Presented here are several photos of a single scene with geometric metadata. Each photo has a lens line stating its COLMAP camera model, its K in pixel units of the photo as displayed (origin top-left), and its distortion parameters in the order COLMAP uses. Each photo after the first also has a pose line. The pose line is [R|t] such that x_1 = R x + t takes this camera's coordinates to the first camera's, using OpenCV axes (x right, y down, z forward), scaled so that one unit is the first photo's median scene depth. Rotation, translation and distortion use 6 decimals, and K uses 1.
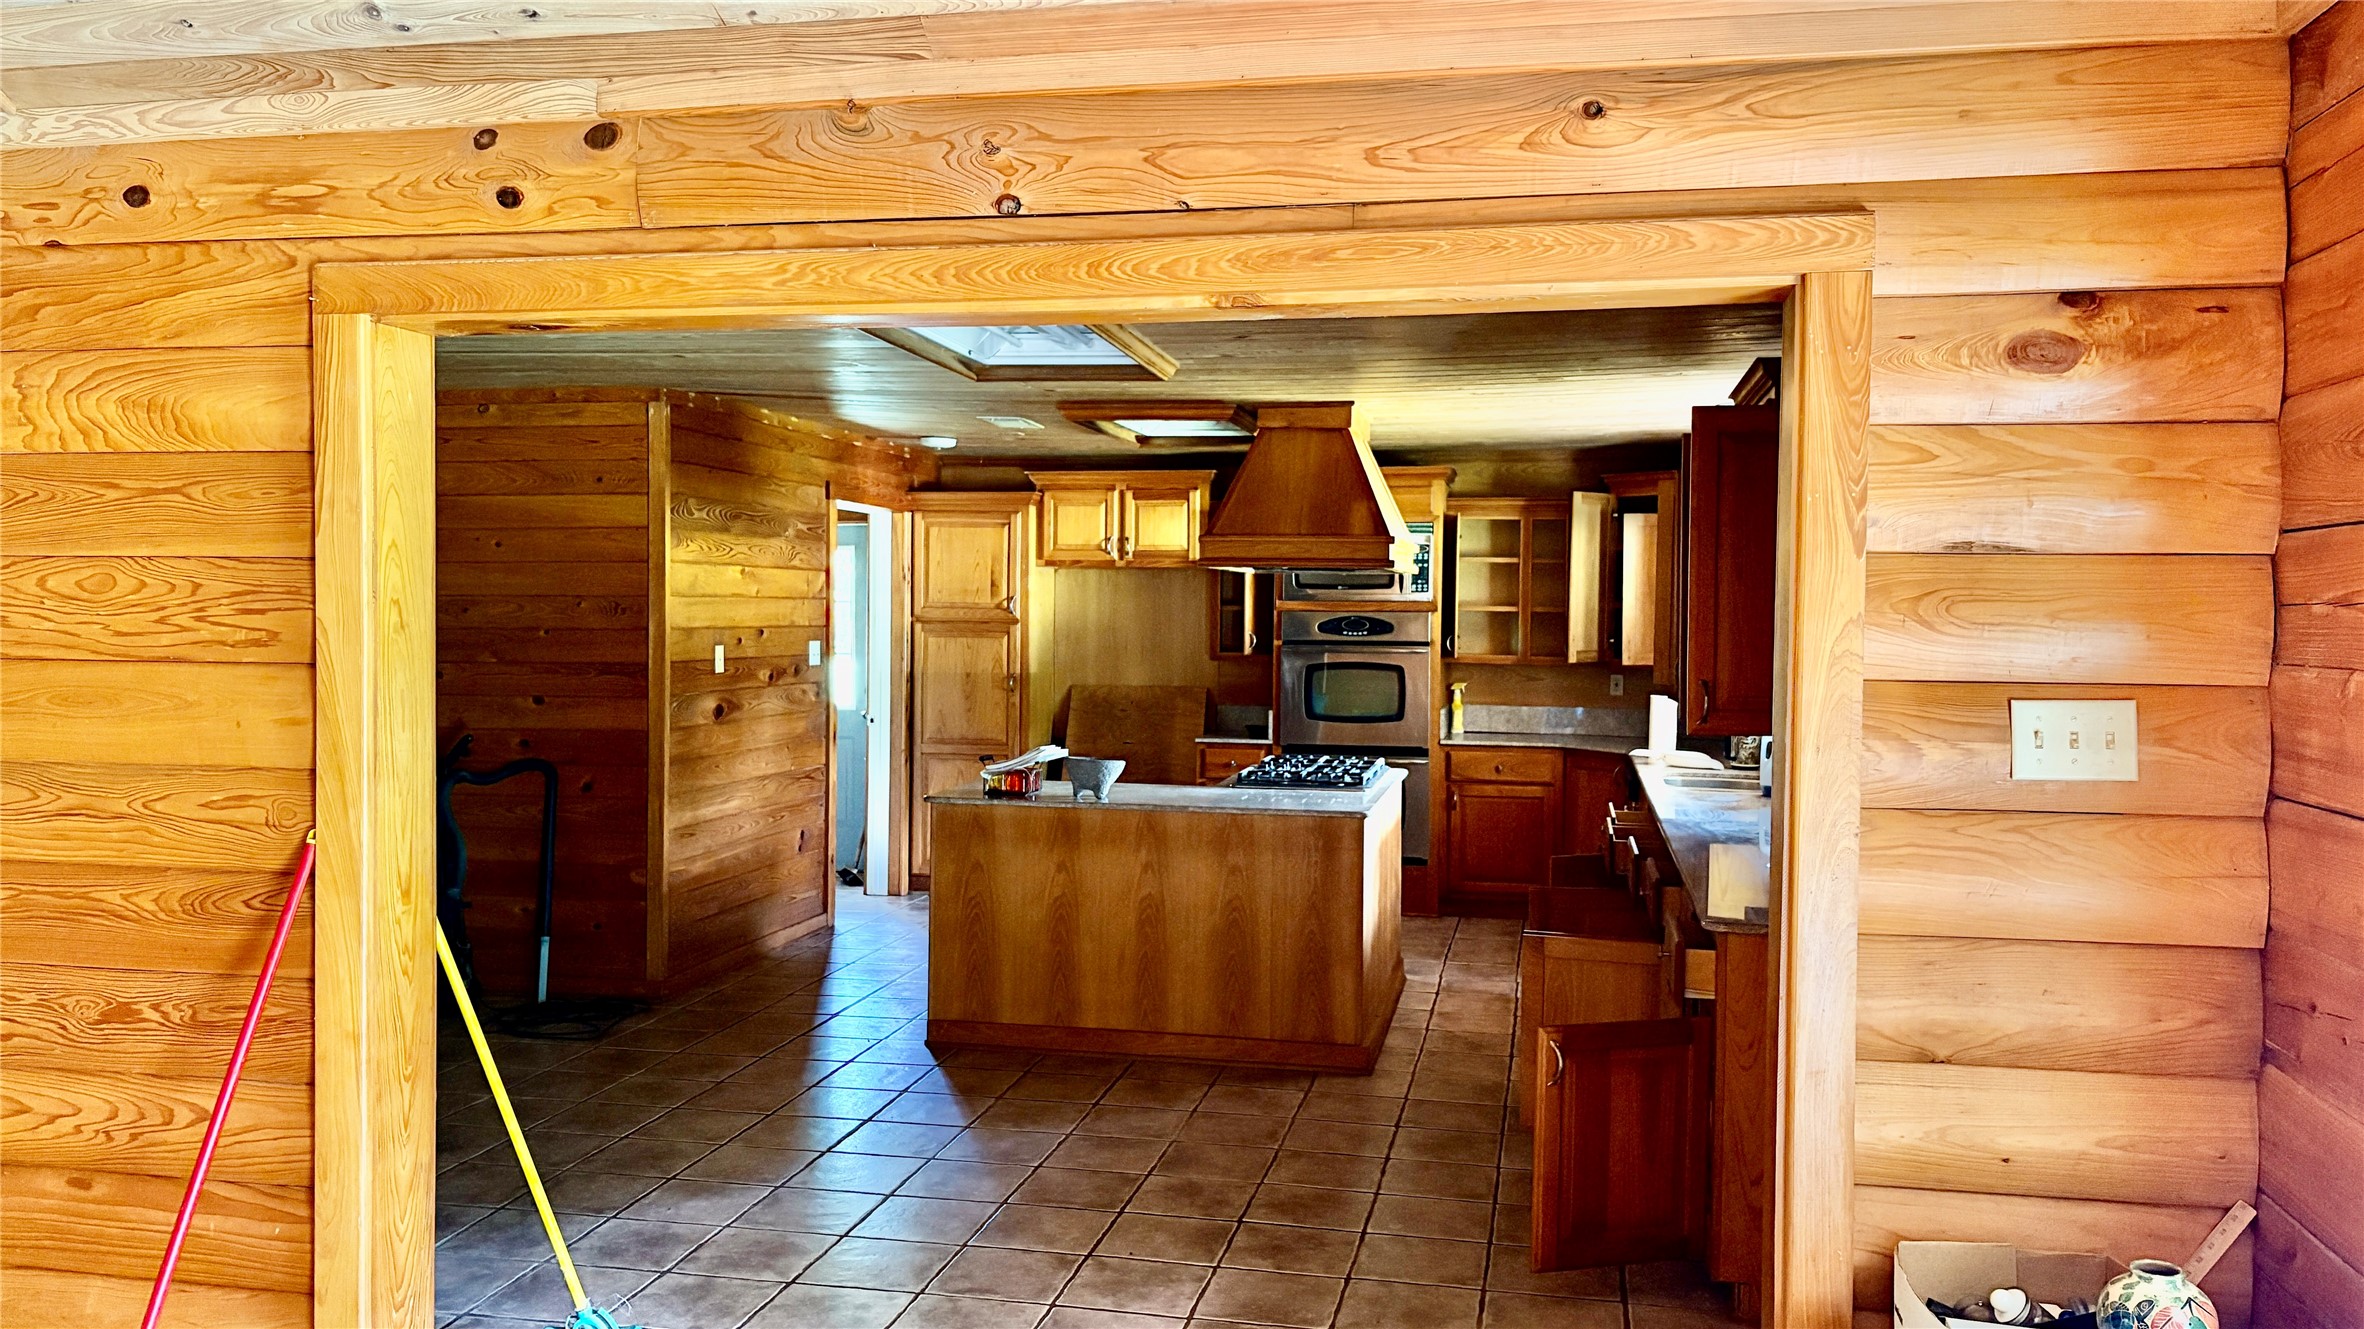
lens RADIAL K [[1778.9, 0, 1191.6], [0, 1778.9, 669.6], [0, 0, 1]] dist [0.044583, -0.056825]
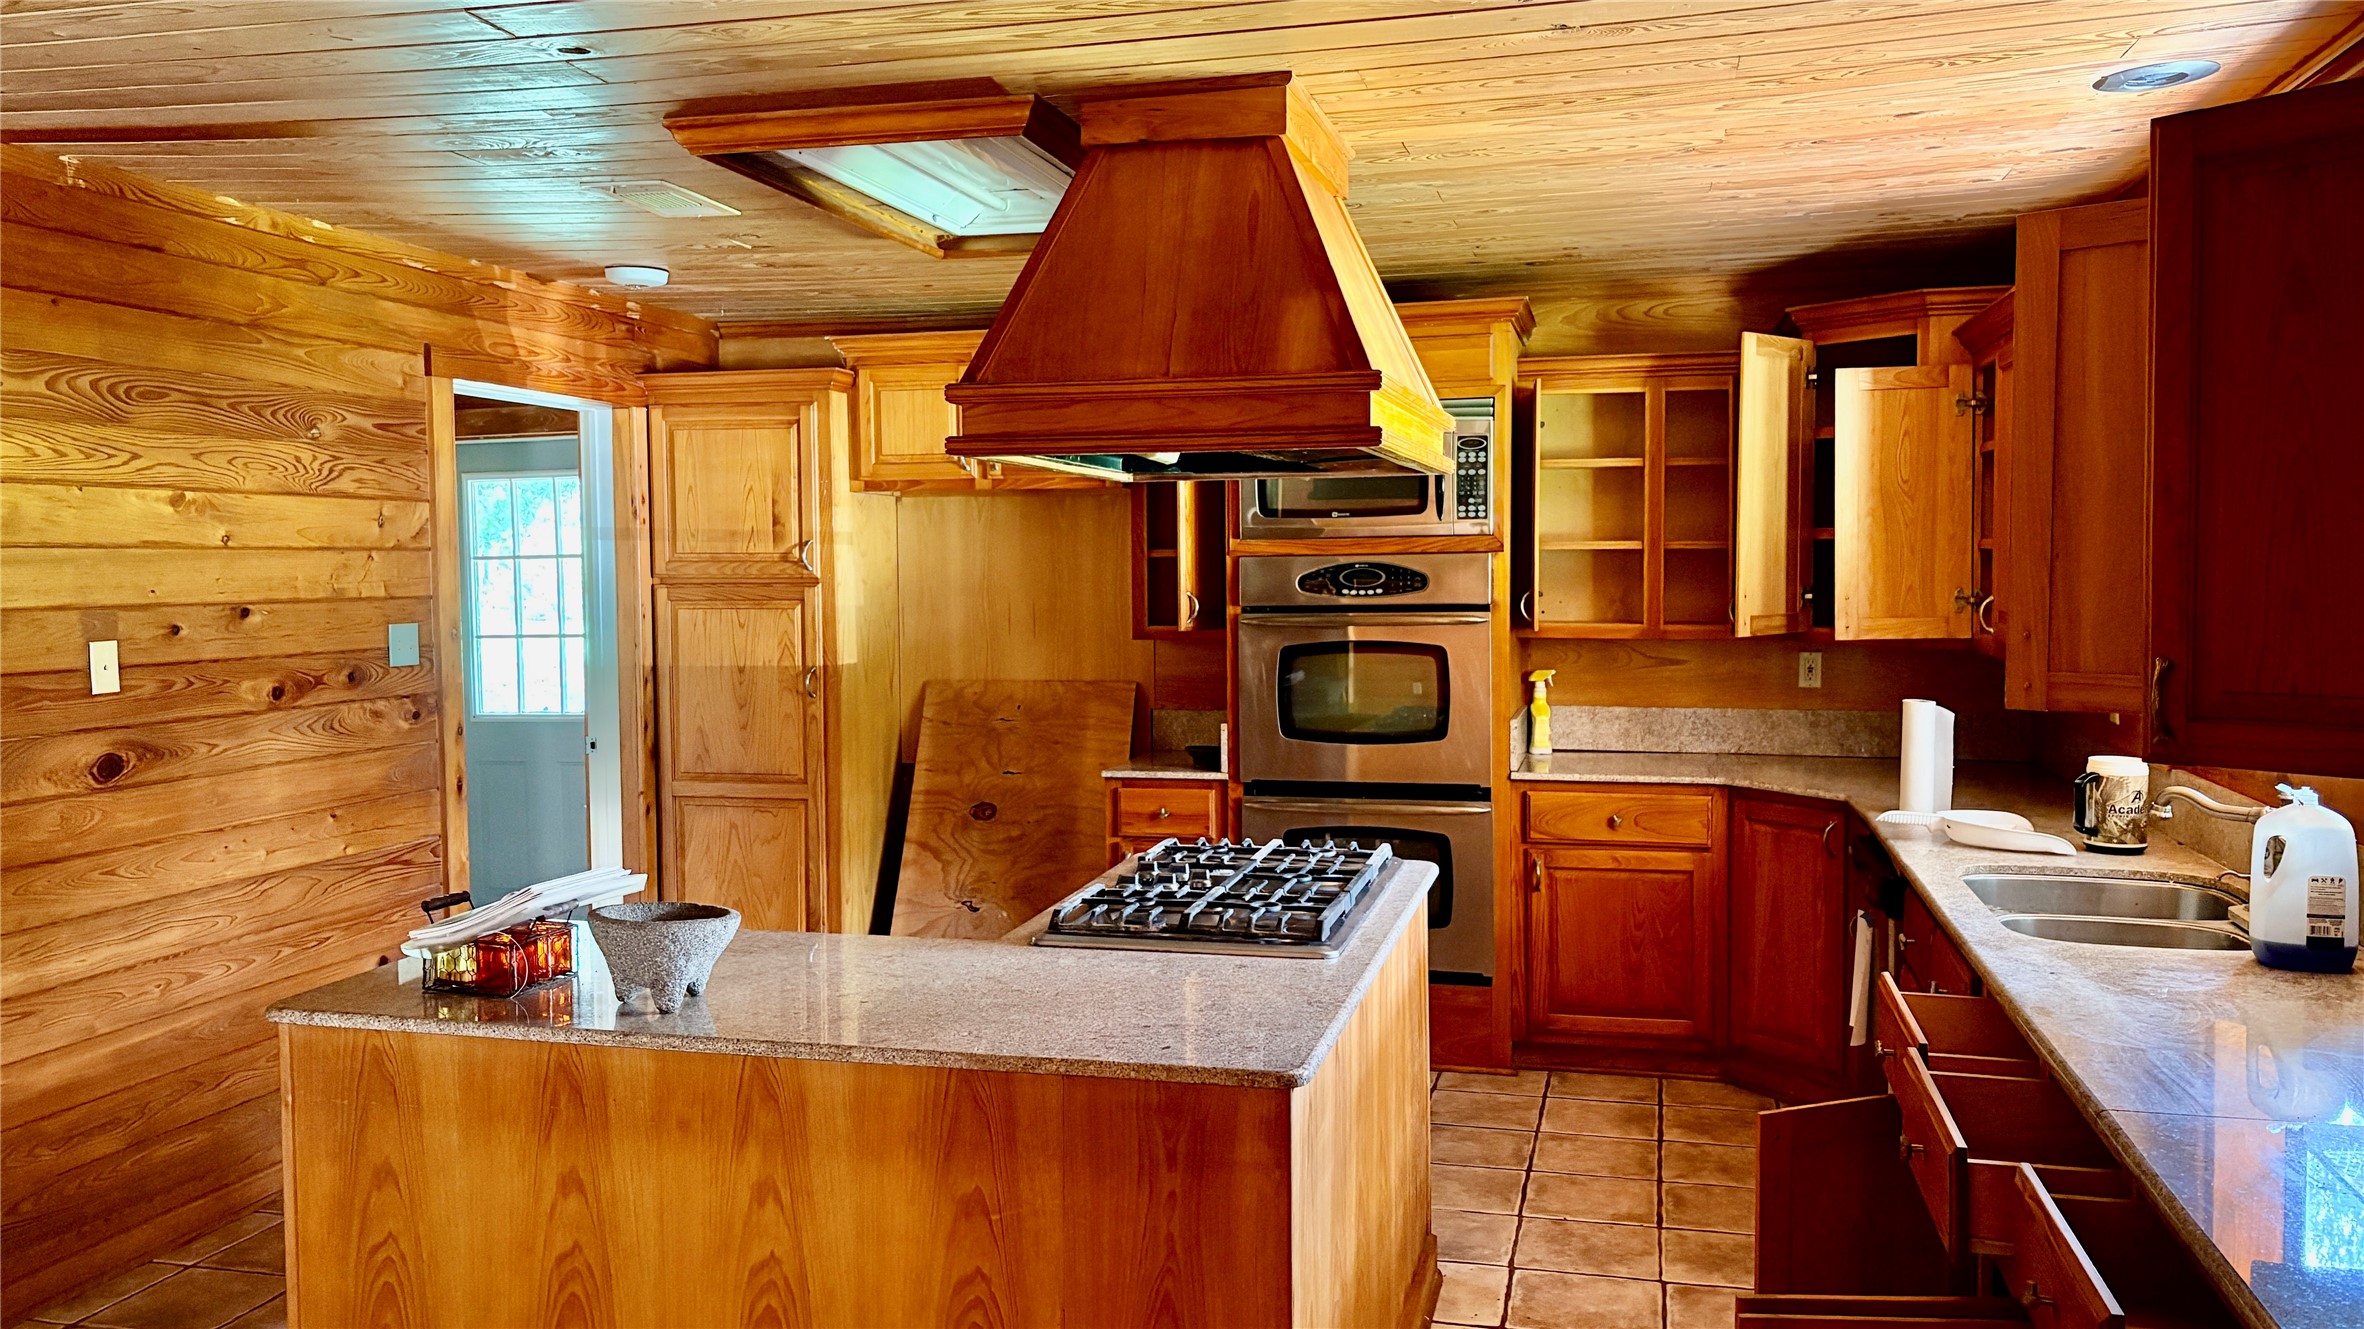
lens RADIAL K [[1778.9, 0, 1186.8], [0, 1778.9, 662.8], [0, 0, 1]] dist [0.044583, -0.056825]
pose [[0.998577, -0.016284, -0.050784, 0.085658], [0.017455, 0.999590, 0.022717, -0.015090], [0.050394, -0.023571, 0.998451, 0.553409]]
